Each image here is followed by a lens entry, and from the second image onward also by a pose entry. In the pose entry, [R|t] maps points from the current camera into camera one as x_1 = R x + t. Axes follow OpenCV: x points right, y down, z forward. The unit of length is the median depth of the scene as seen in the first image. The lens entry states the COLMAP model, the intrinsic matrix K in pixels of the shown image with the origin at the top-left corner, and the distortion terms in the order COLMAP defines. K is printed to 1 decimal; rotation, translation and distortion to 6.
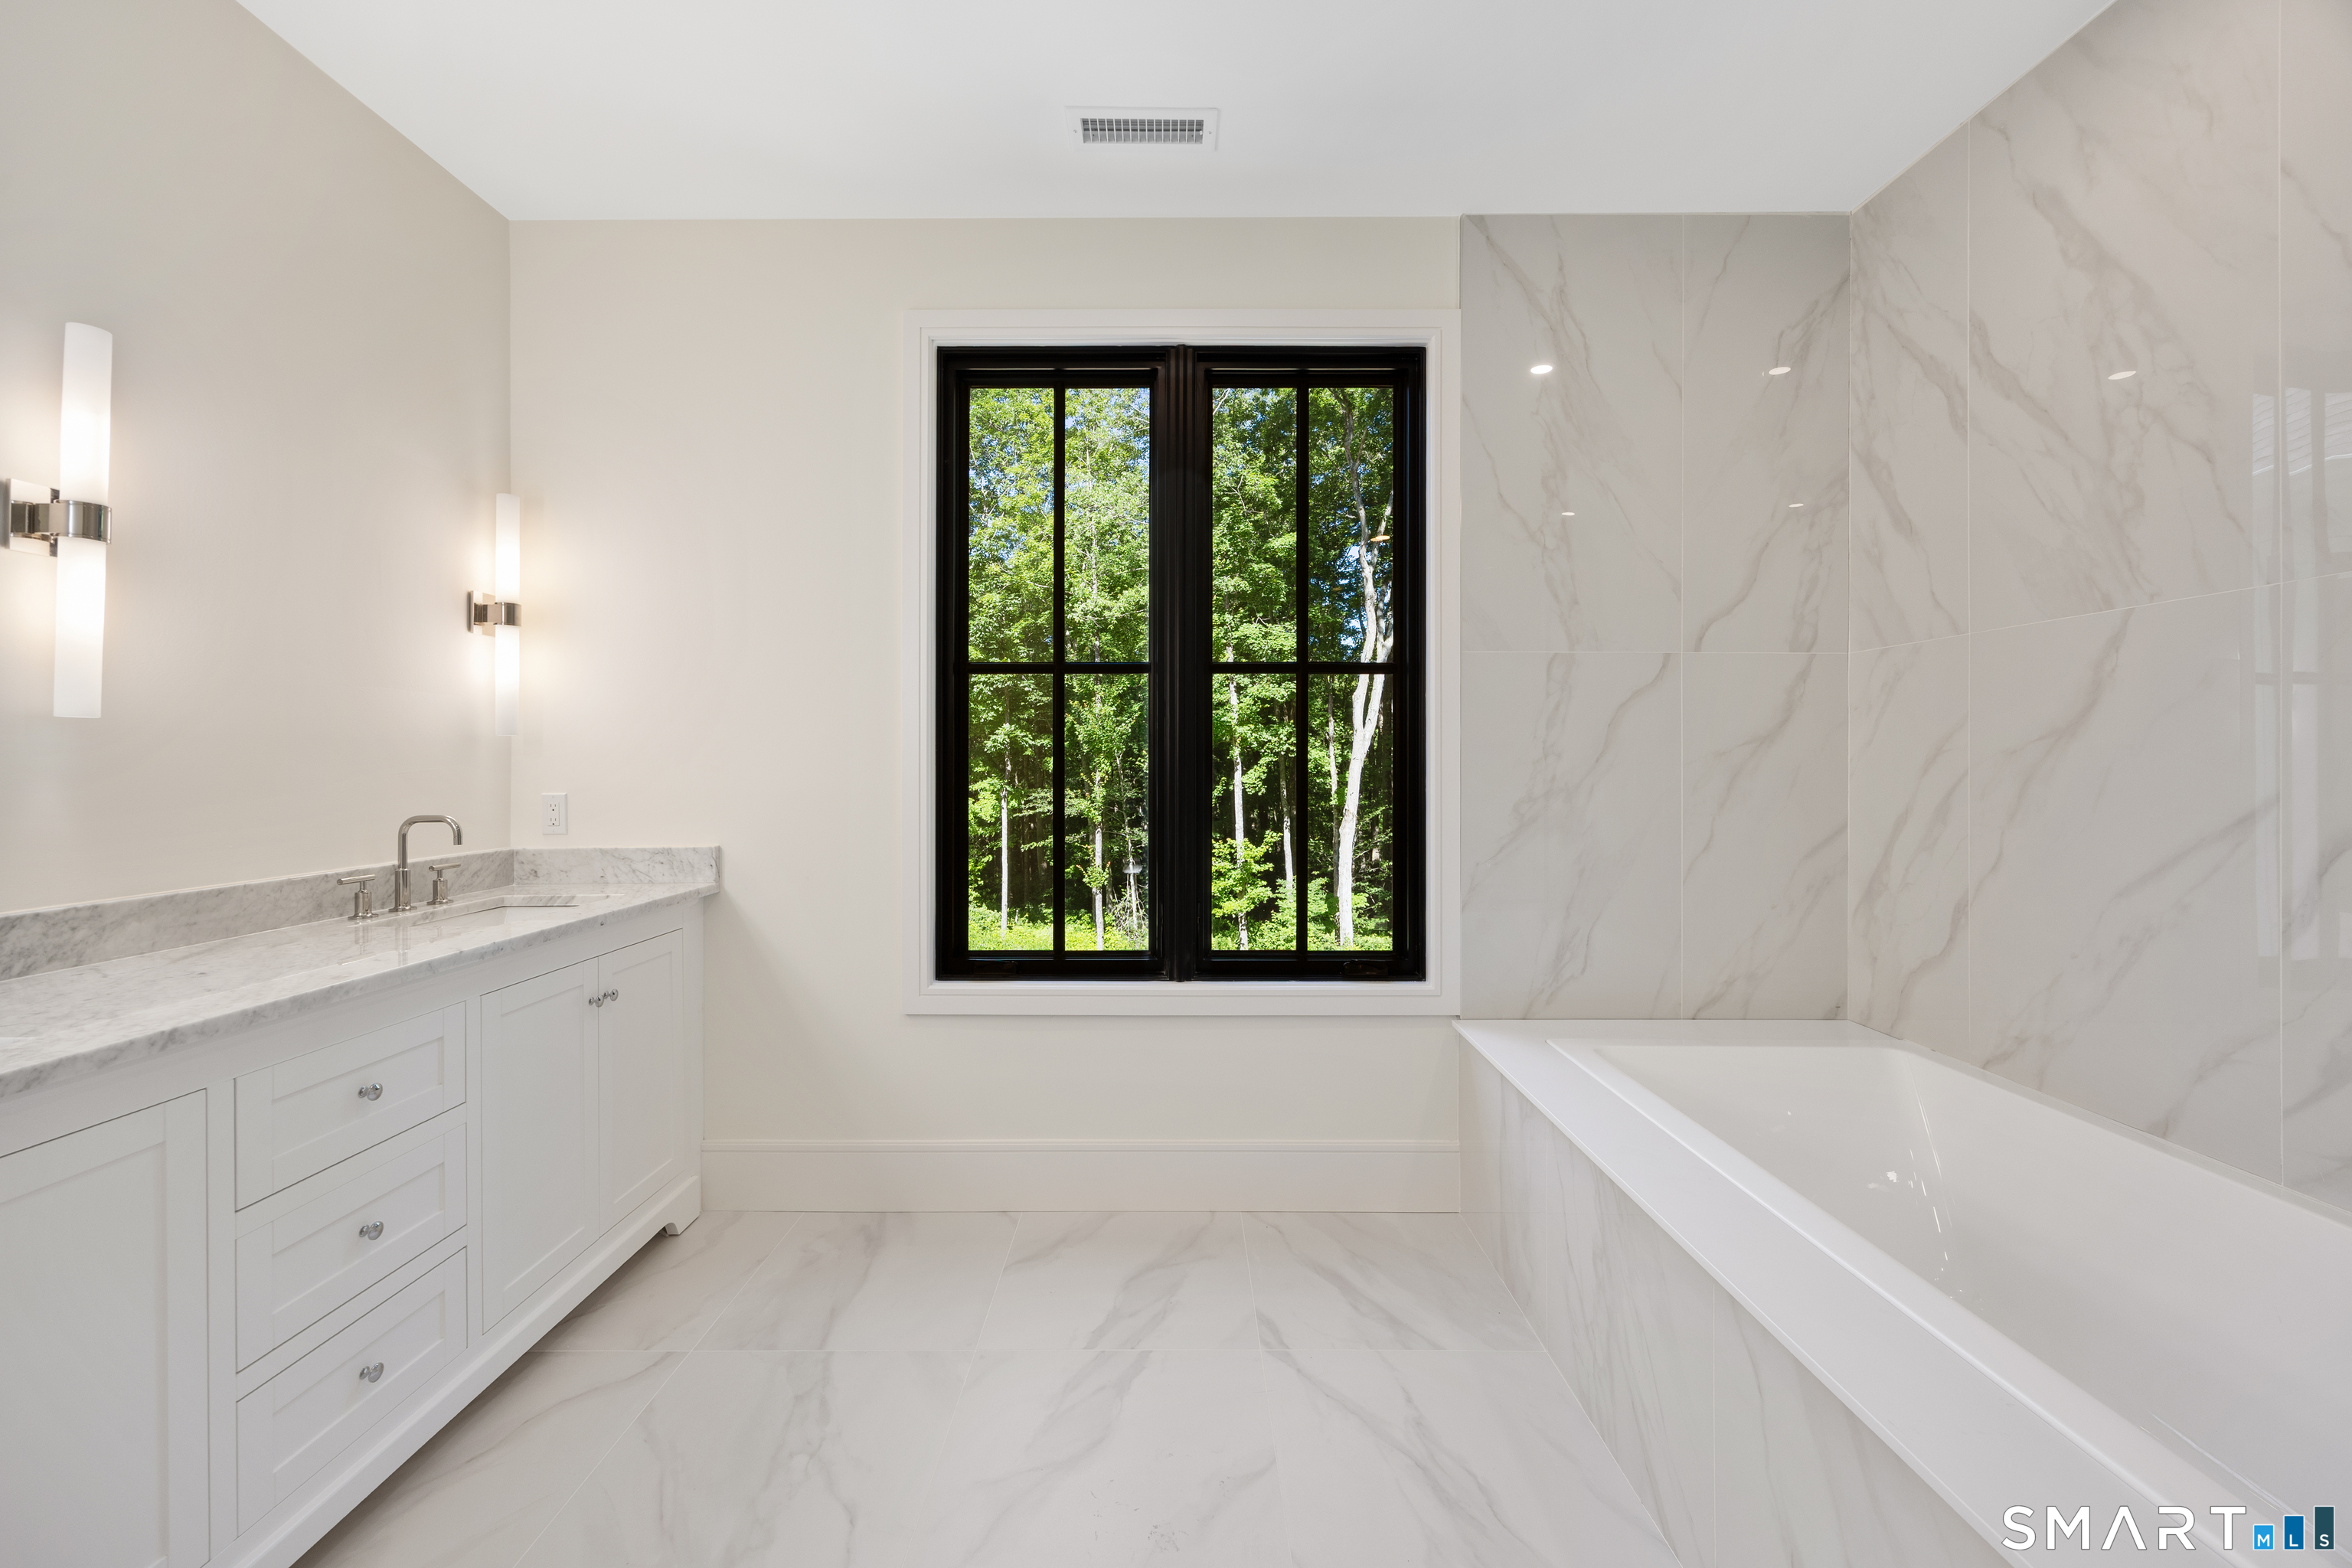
lens RADIAL K [[916.1, 0, 1153.7], [0, 916.1, 769.7], [0, 0, 1]] dist [-0.001430, 0.000009]
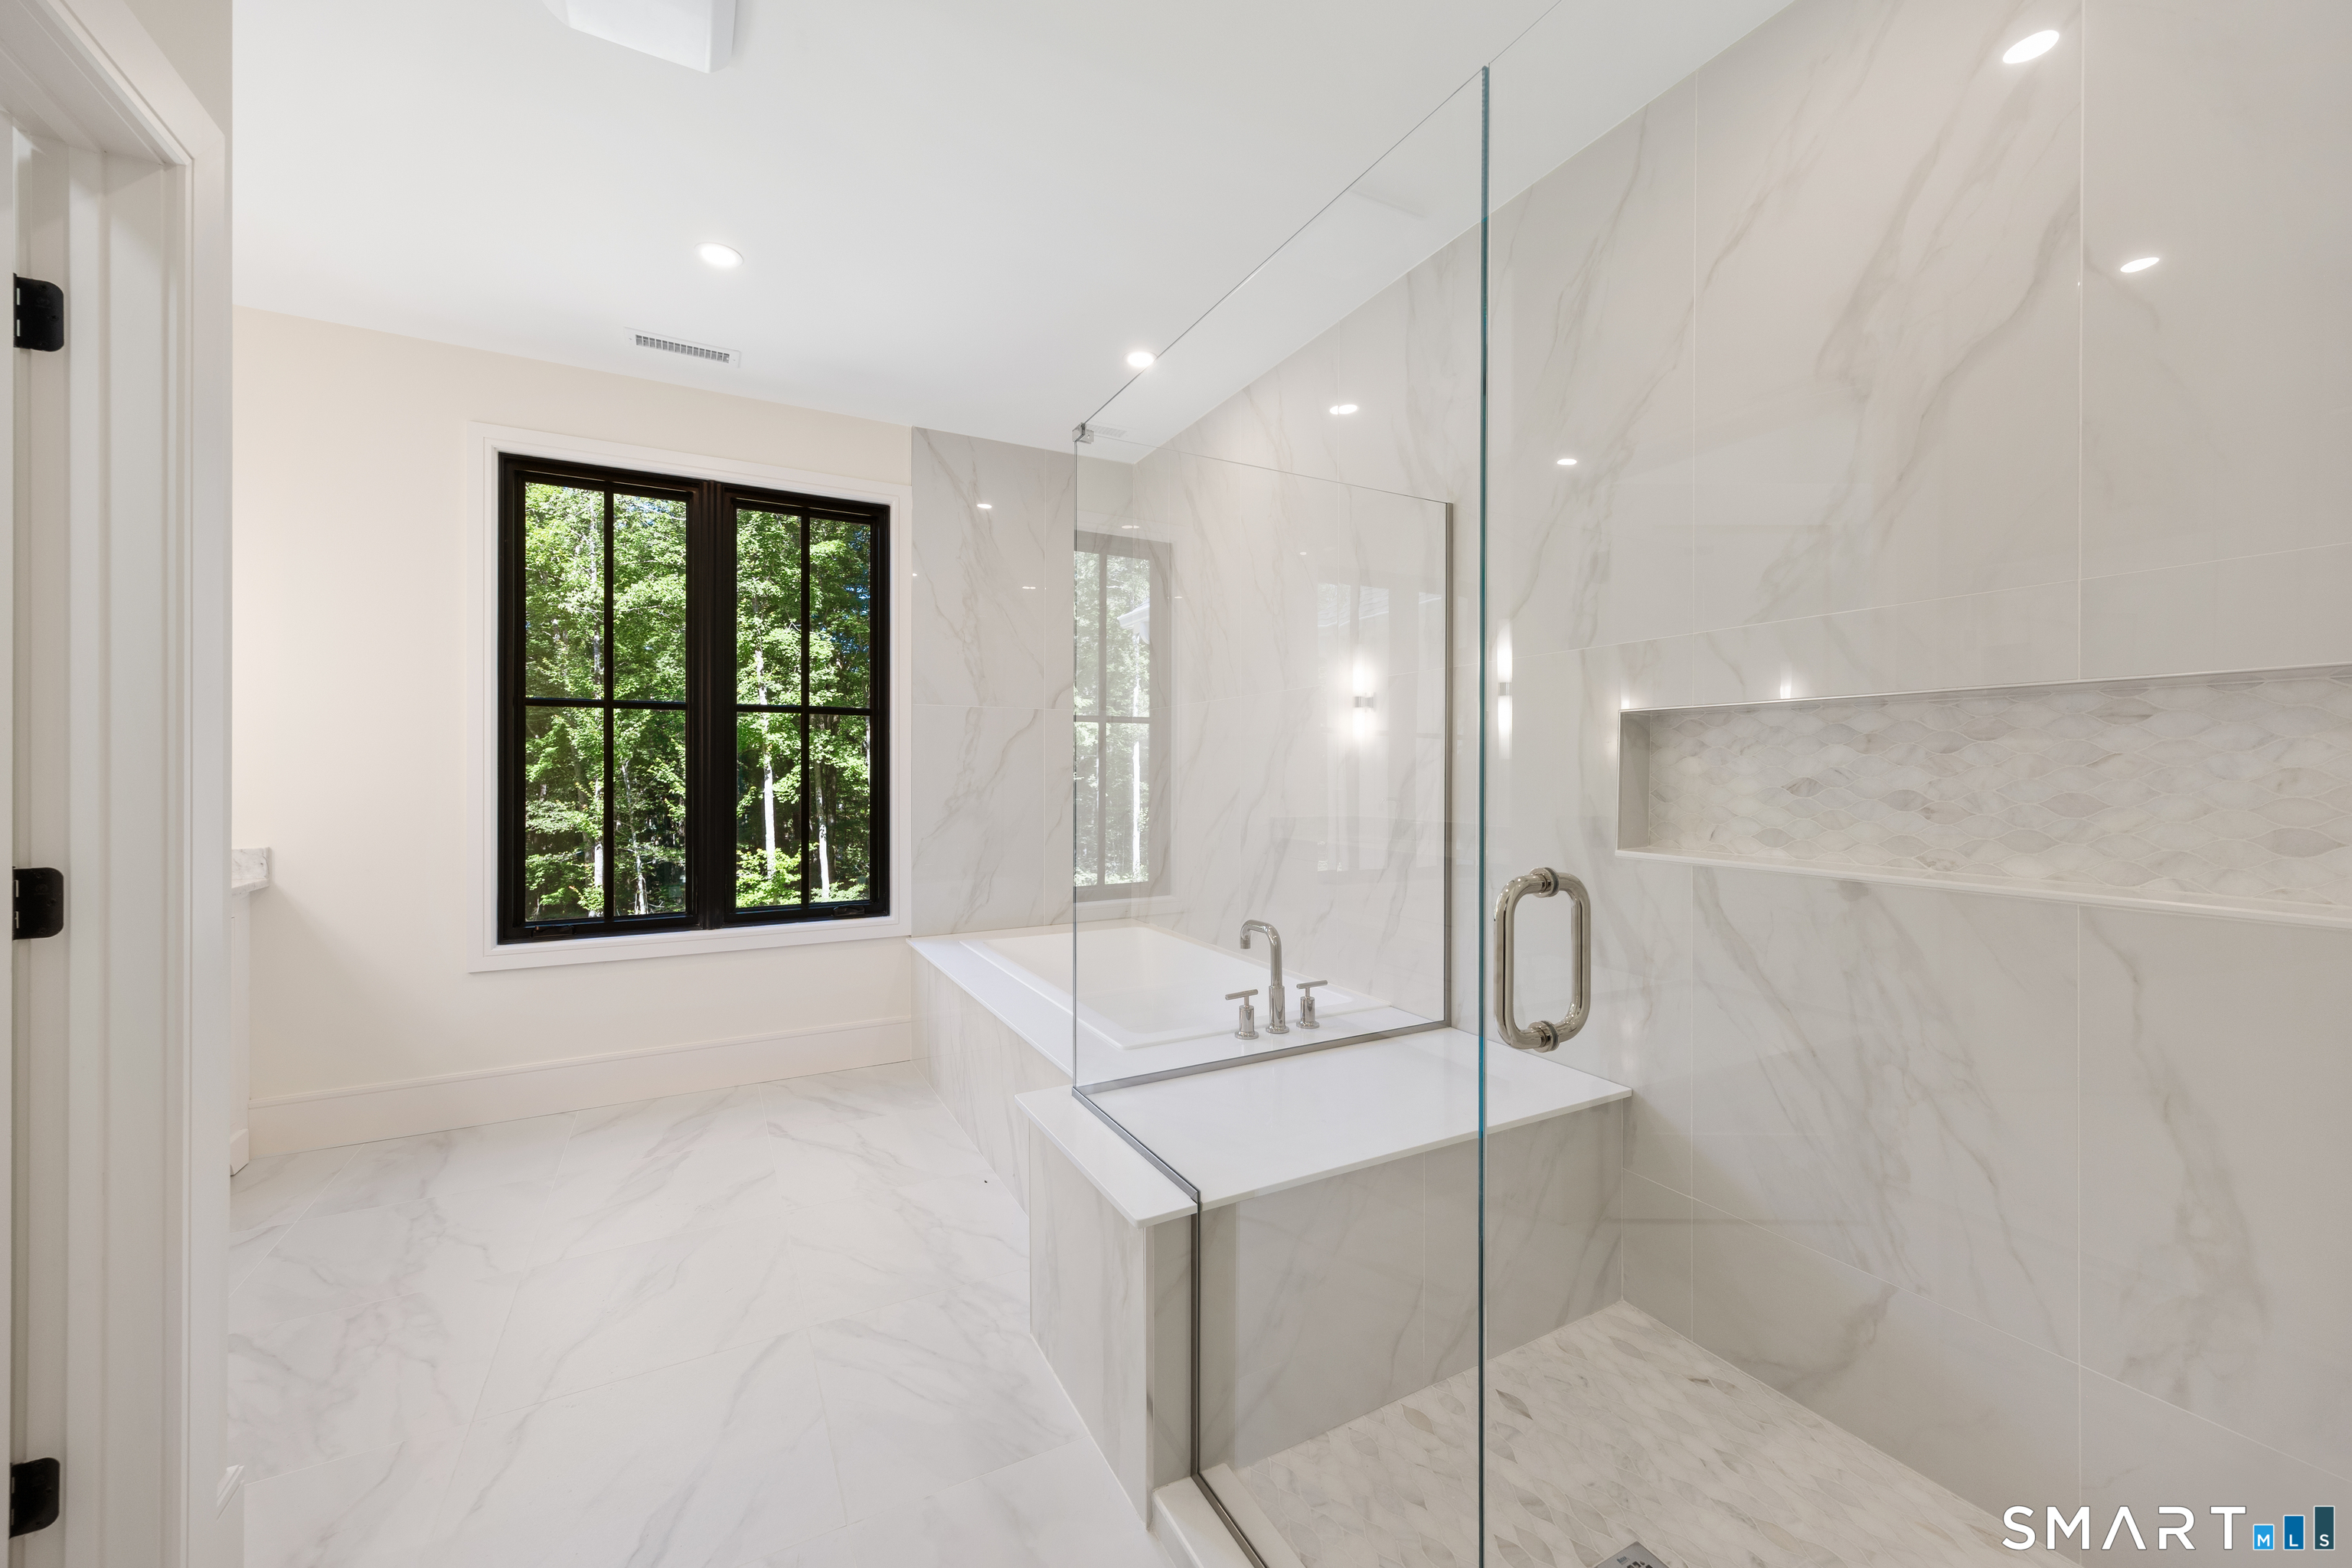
lens RADIAL K [[879.3, 0, 1168.6], [0, 879.3, 769.9], [0, 0, 1]] dist [0.001266, 0.000200]
pose [[0.868981, 0.000206, 0.494846, -0.028649], [0.003915, 0.999966, -0.007292, -0.002832], [-0.494830, 0.008274, 0.868950, -0.525299]]
